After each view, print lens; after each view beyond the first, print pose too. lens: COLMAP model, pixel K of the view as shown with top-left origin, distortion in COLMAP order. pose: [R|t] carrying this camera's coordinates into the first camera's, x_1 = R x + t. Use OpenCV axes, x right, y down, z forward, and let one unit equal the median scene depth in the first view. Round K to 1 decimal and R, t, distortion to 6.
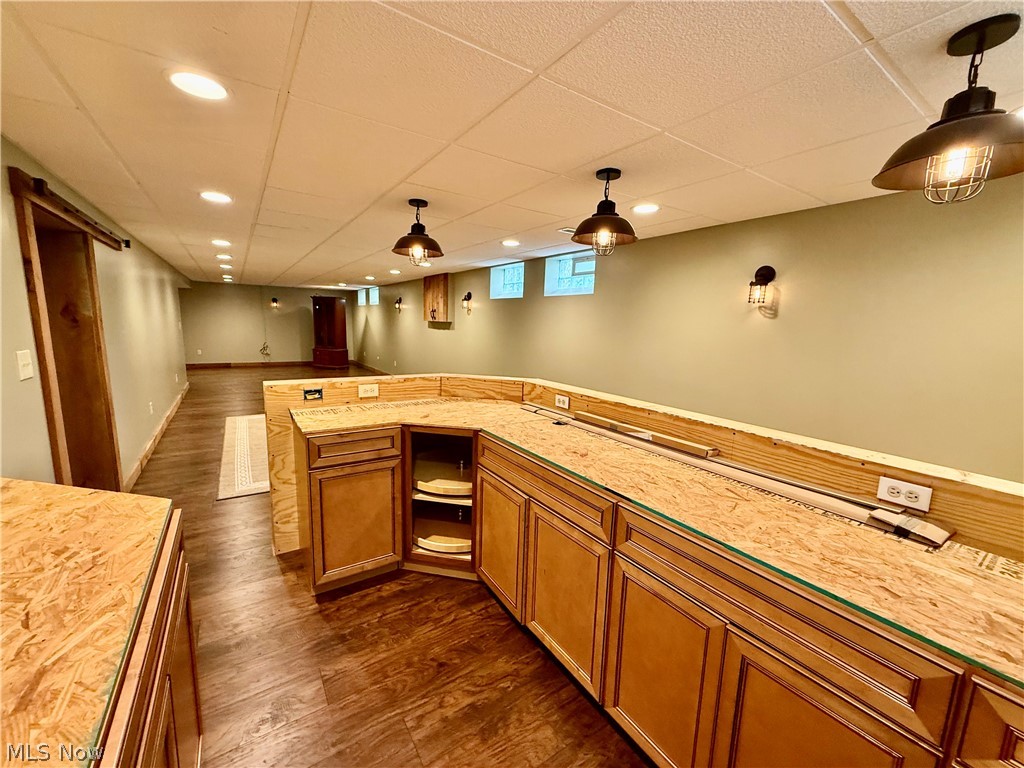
lens RADIAL K [[410.1, 0, 508.6], [0, 410.1, 379.8], [0, 0, 1]] dist [0.001039, -0.000137]
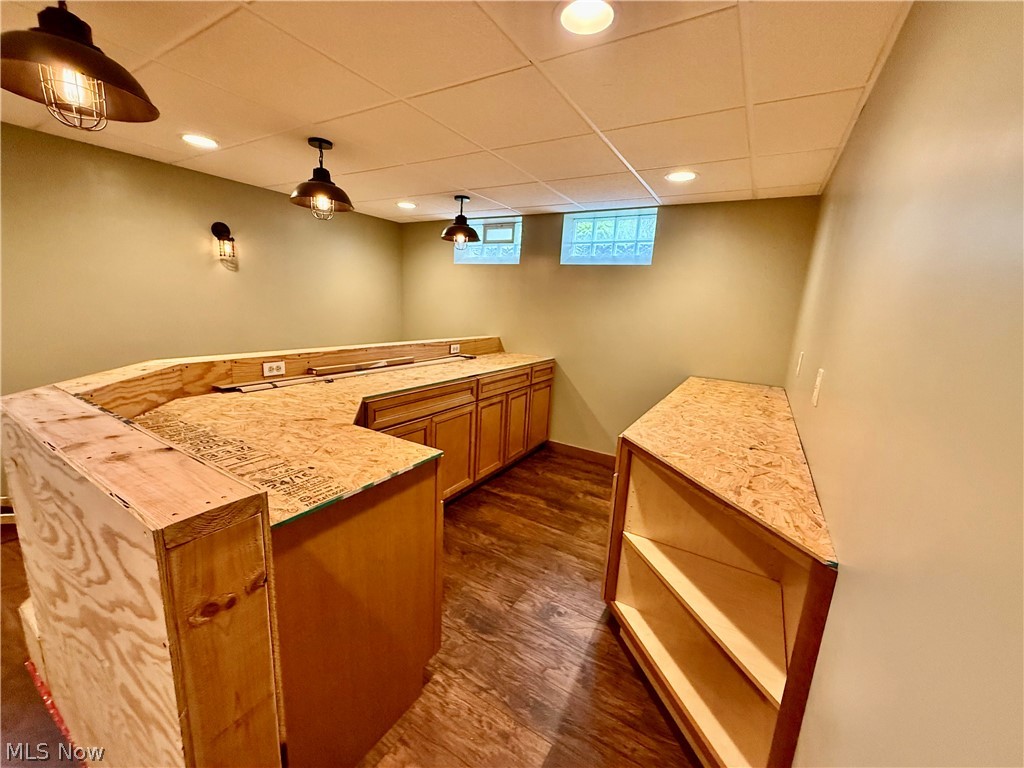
lens RADIAL K [[410.1, 0, 508.4], [0, 410.1, 387.0], [0, 0, 1]] dist [0.001039, -0.000137]
pose [[-0.411642, -0.236705, 0.880069, -1.218123], [0.068535, 0.954906, 0.288889, -0.184010], [-0.908765, 0.179235, -0.376857, 1.227087]]
